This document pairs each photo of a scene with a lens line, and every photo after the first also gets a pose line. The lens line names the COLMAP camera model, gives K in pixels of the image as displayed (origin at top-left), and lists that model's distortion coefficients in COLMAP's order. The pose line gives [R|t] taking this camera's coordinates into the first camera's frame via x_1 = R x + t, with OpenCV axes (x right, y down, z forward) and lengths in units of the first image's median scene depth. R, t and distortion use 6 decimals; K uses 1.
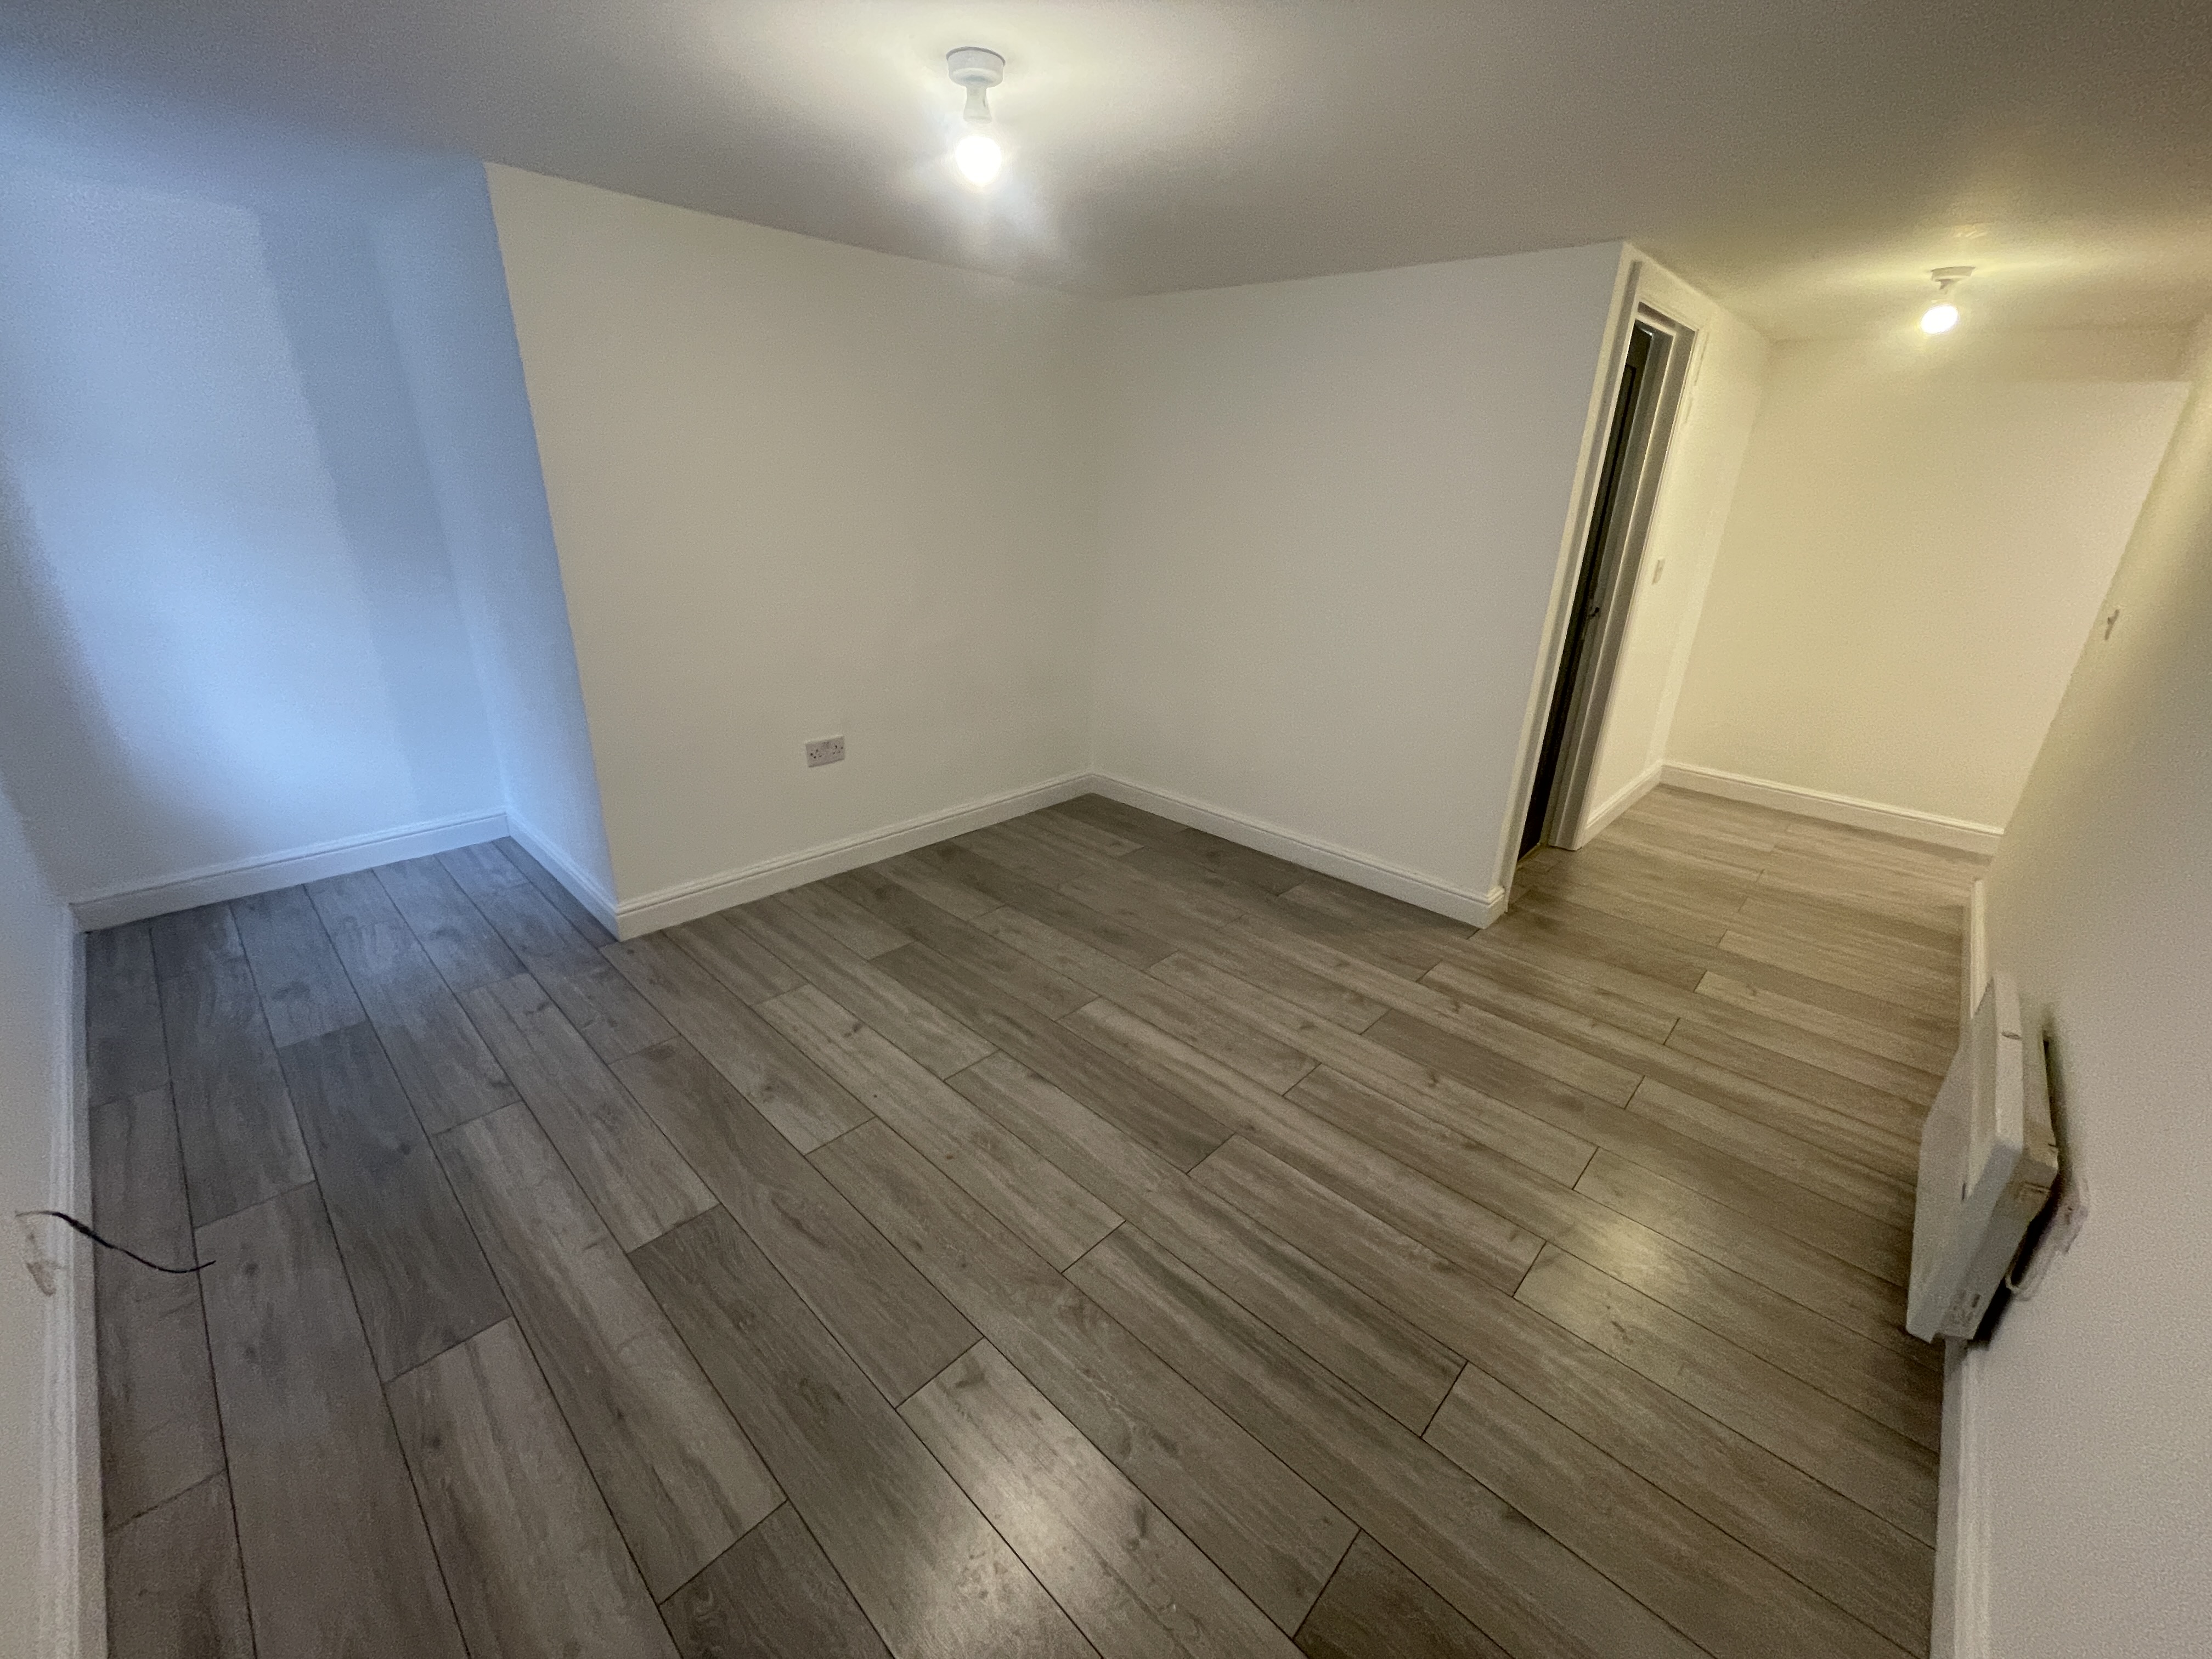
lens RADIAL K [[894.8, 0, 1108.9], [0, 894.8, 816.9], [0, 0, 1]] dist [-0.001744, 0.000688]
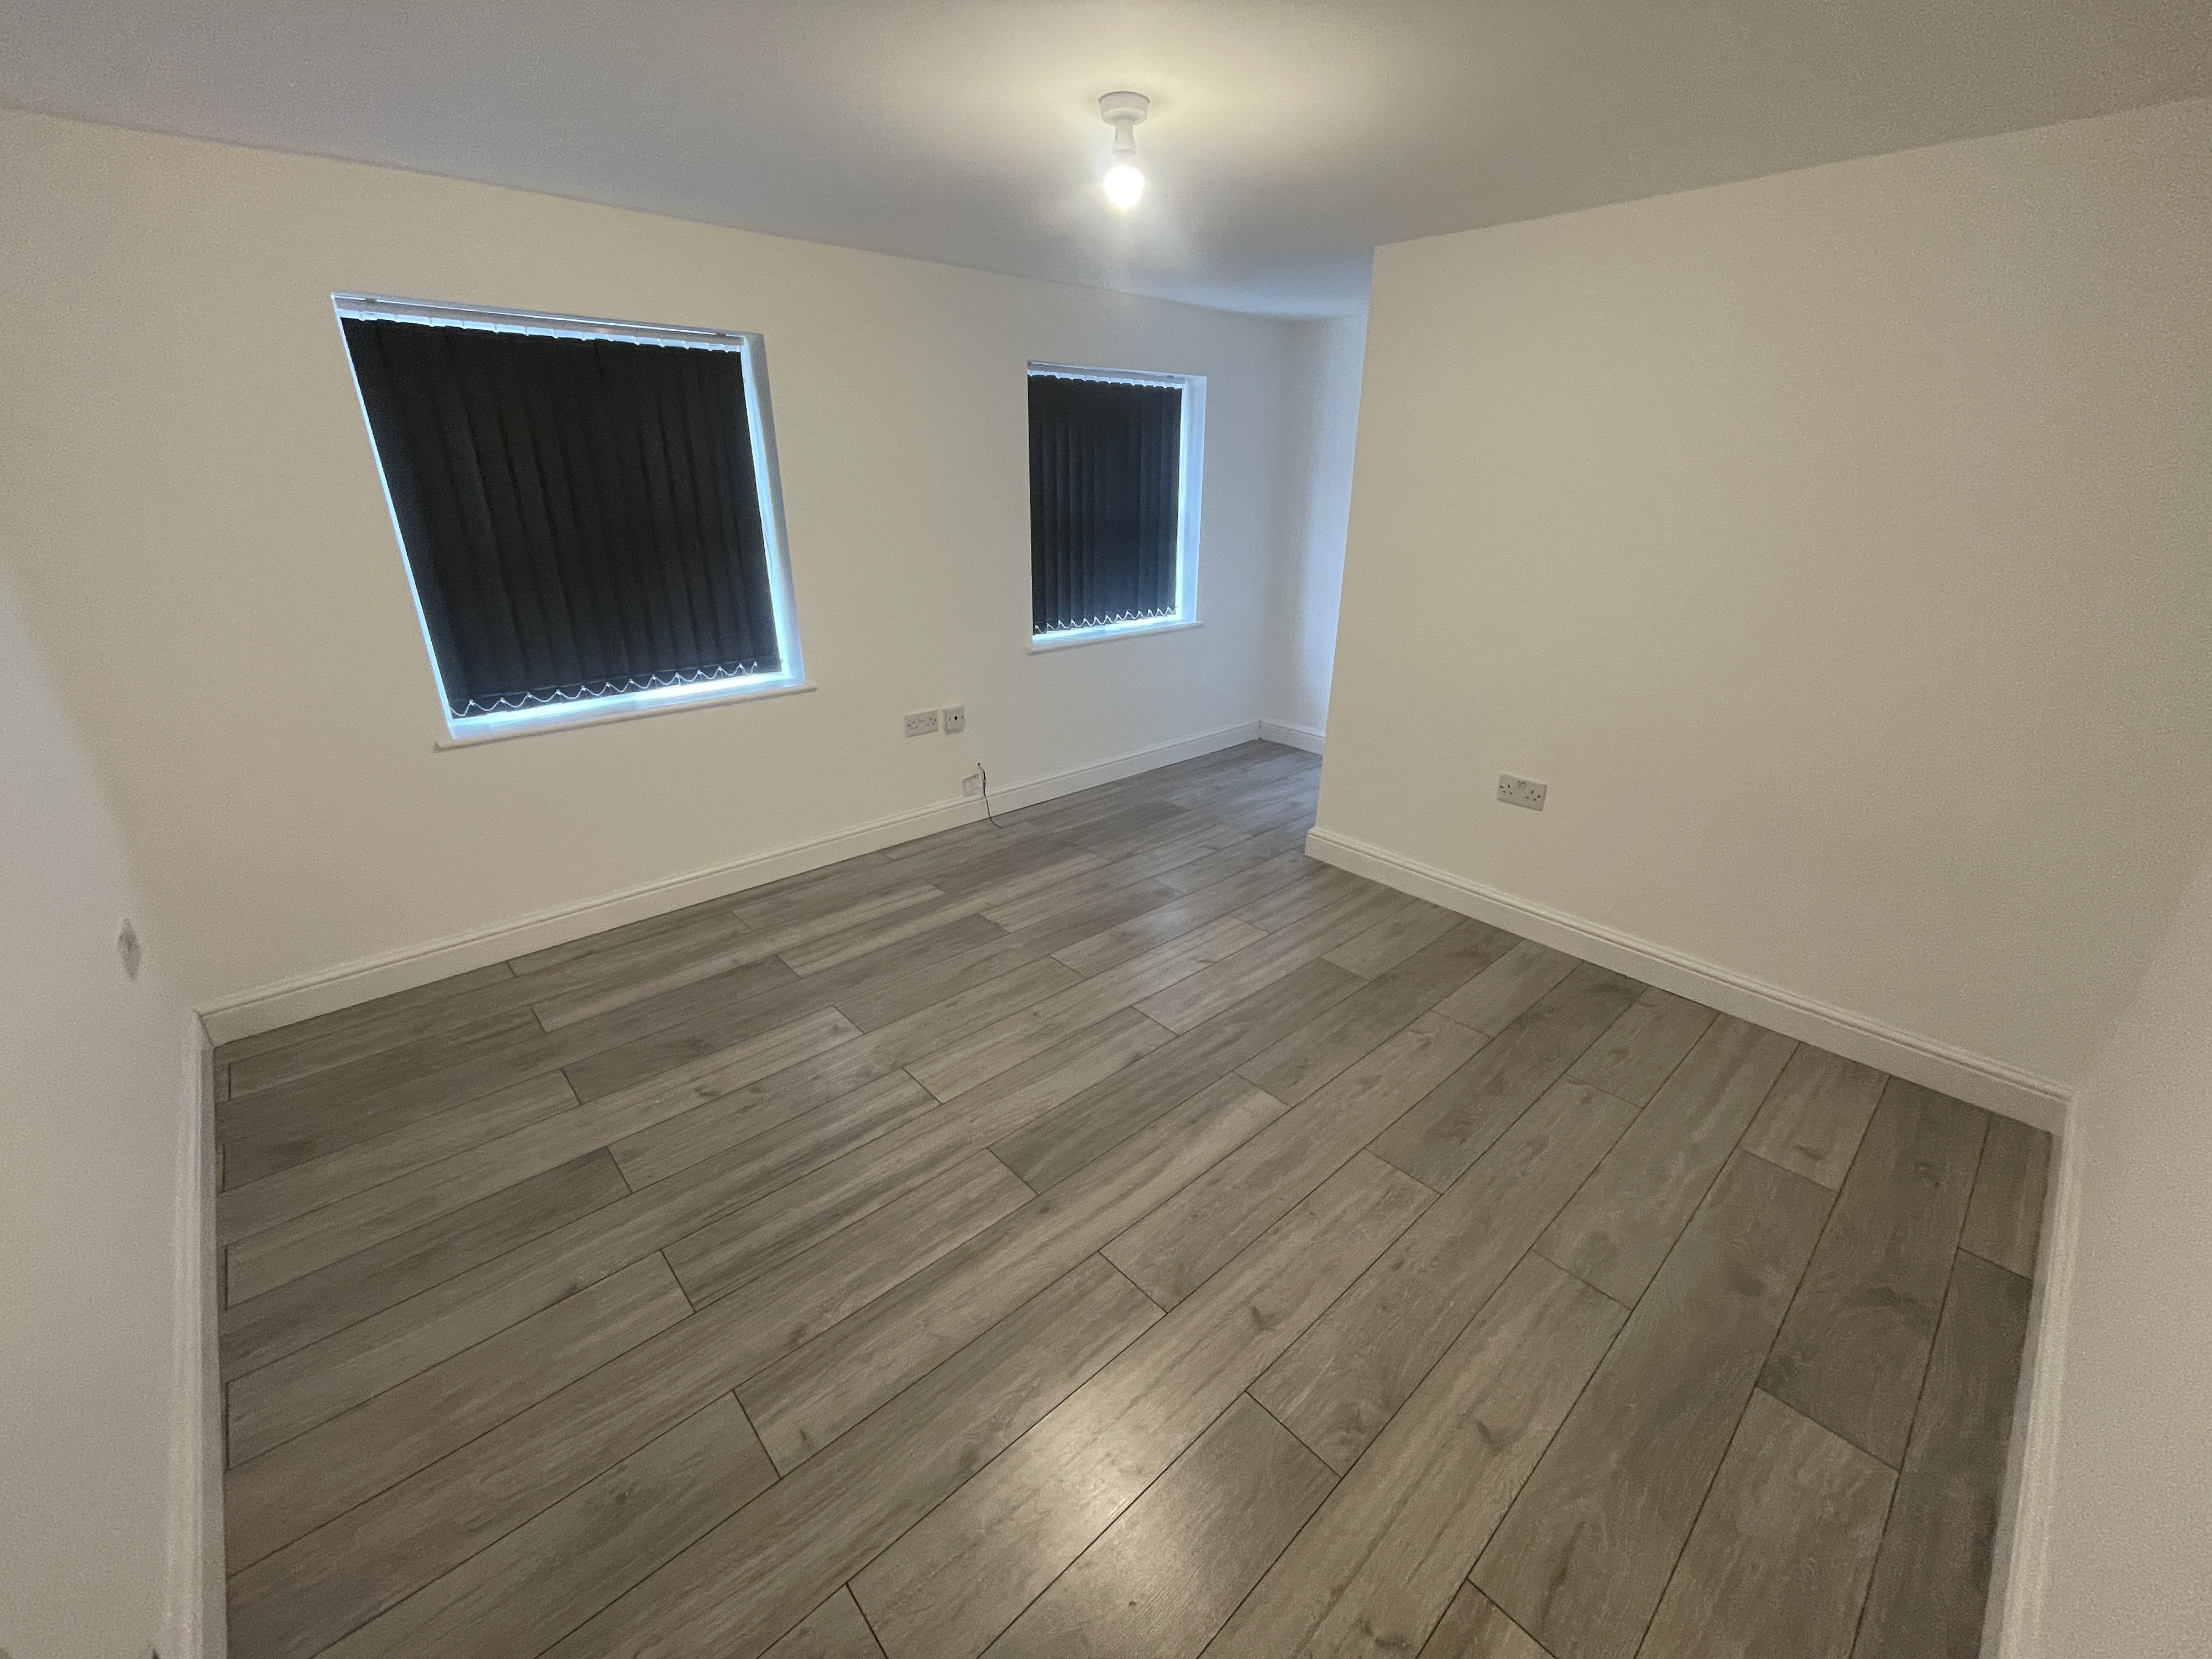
lens RADIAL K [[894.8, 0, 1111.5], [0, 894.8, 829.4], [0, 0, 1]] dist [-0.001744, 0.000688]
pose [[-0.072523, 0.345436, -0.935636, 0.841263], [-0.375077, 0.859796, 0.346509, -0.295969], [0.924152, 0.376066, 0.067210, 0.863931]]
